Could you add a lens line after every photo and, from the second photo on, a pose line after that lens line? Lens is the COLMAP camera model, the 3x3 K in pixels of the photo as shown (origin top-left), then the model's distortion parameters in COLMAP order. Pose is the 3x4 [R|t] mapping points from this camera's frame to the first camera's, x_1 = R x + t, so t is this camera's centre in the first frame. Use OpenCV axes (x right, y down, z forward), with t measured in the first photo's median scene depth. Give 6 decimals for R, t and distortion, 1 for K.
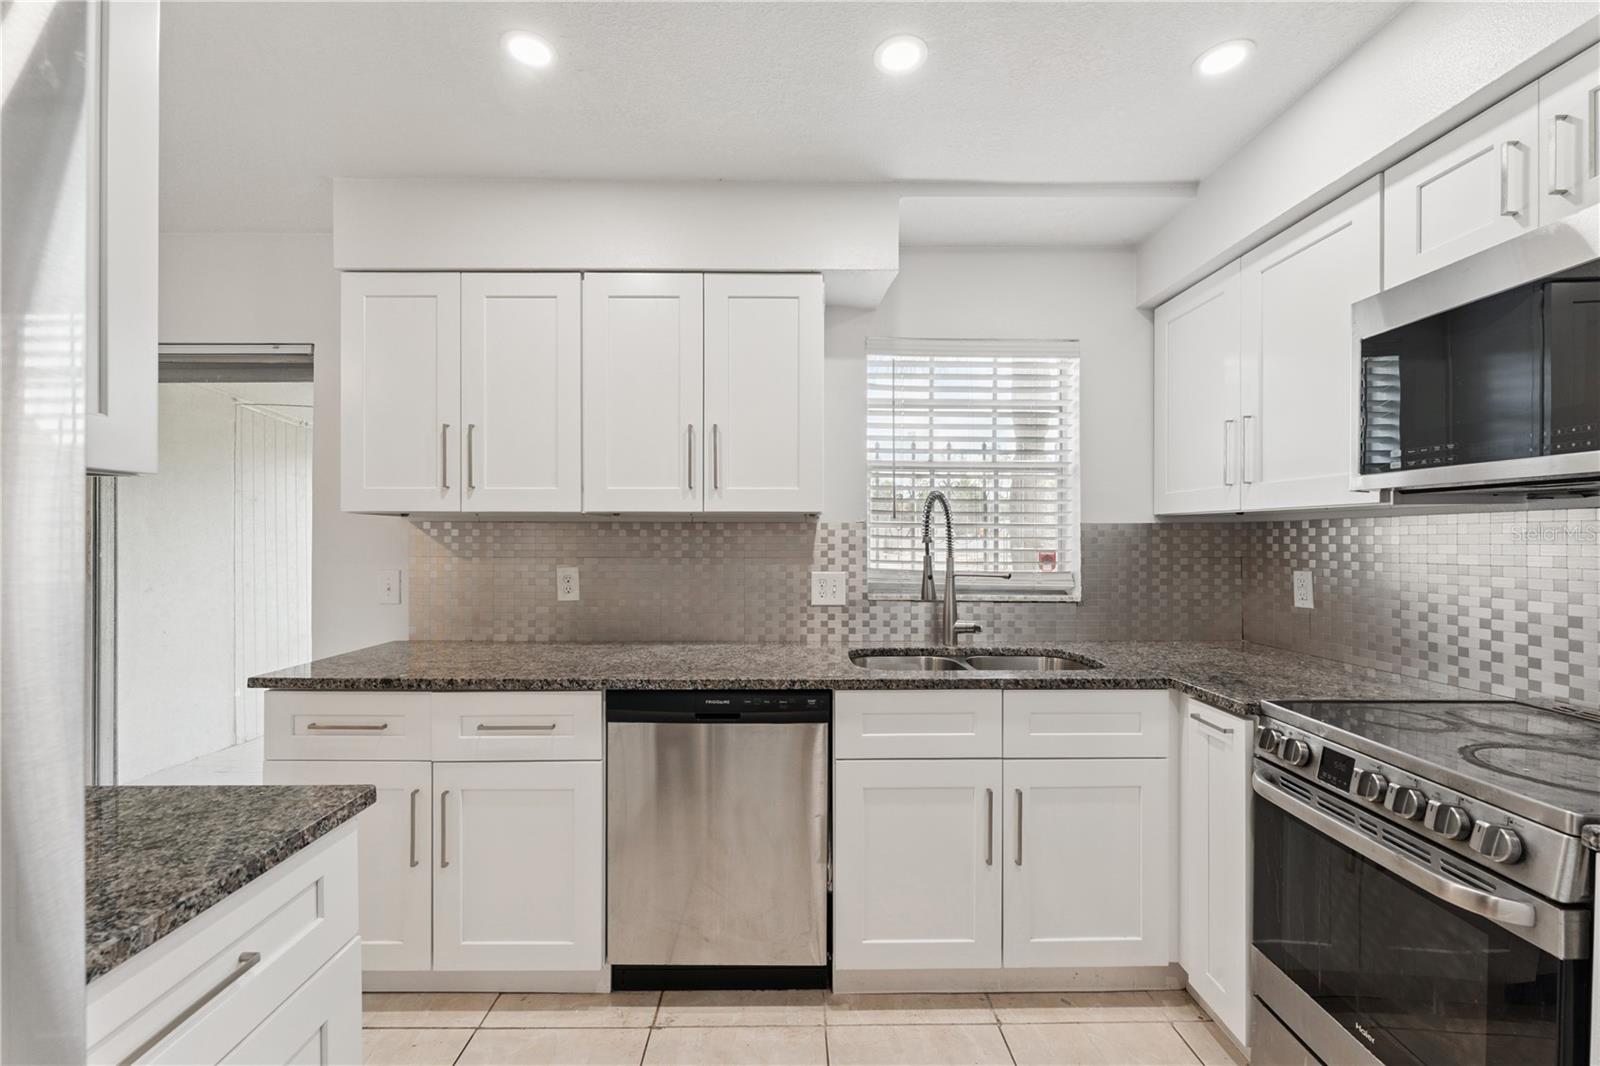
lens RADIAL K [[663.1, 0, 798.5], [0, 663.1, 543.5], [0, 0, 1]] dist [-0.002653, -0.000128]
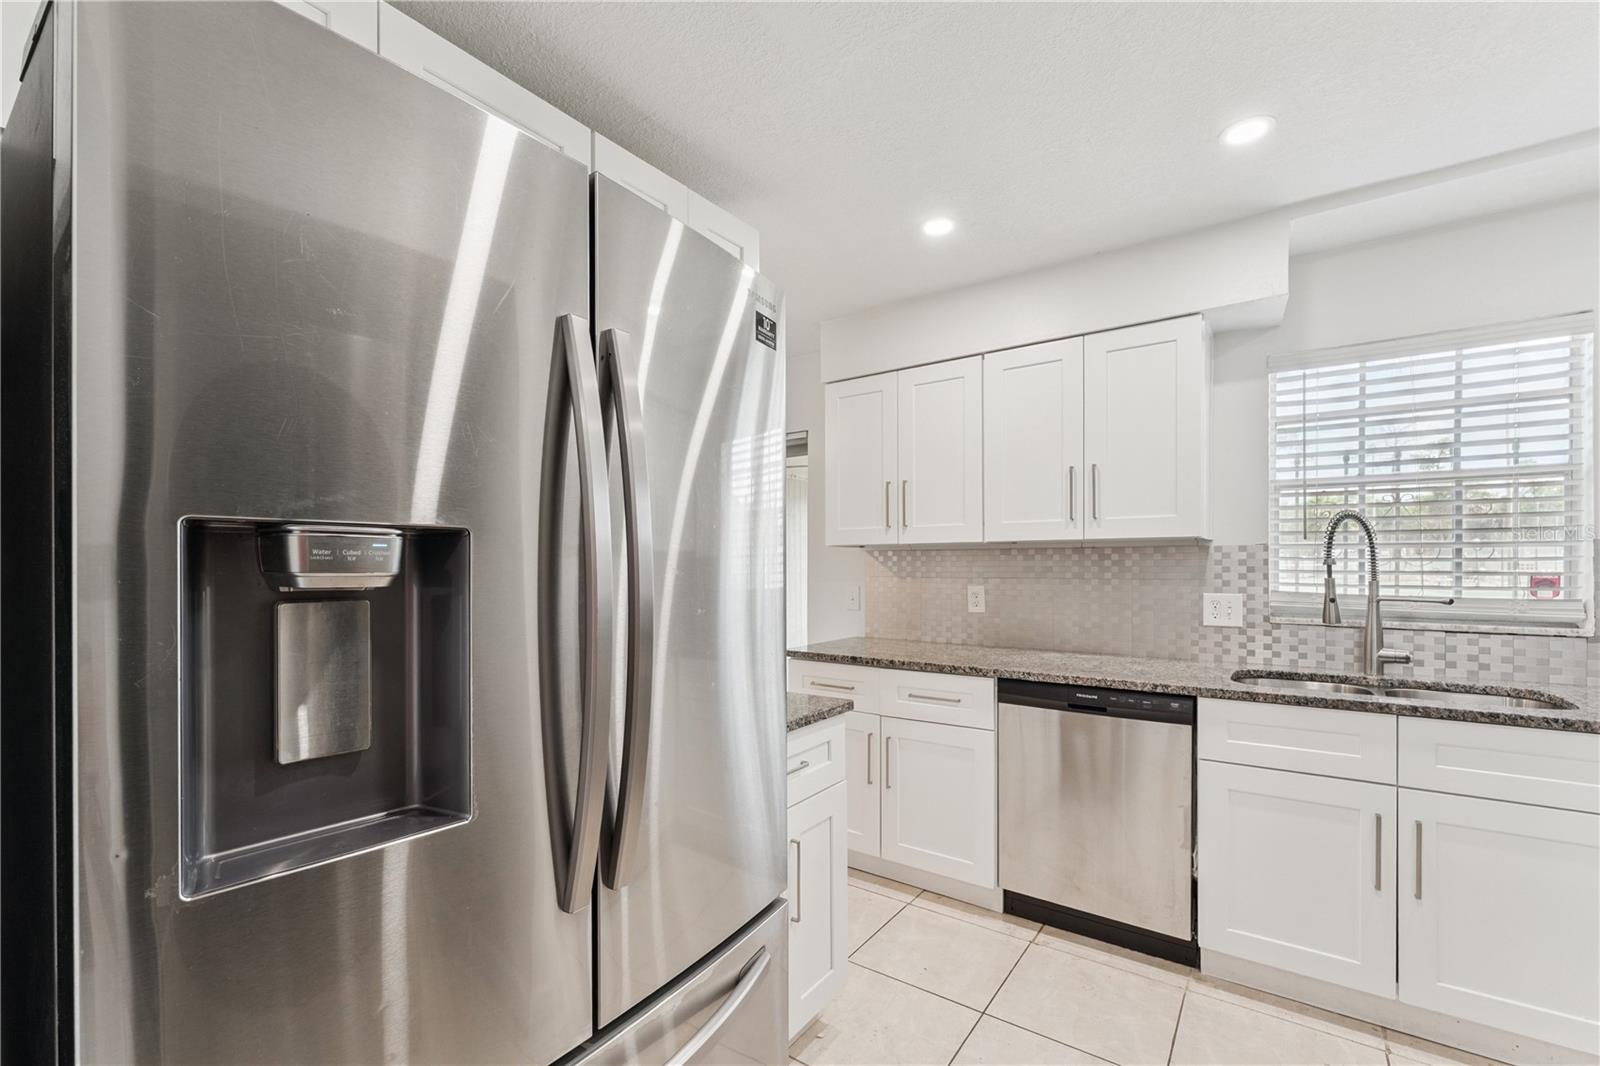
lens RADIAL K [[686.2, 0, 797.1], [0, 686.2, 567.1], [0, 0, 1]] dist [-0.000271, 0.000008]
pose [[0.811208, -0.002671, -0.584751, 0.138748], [0.003801, 0.999993, 0.000705, -0.001200], [0.584745, -0.002795, 0.811212, -0.252905]]
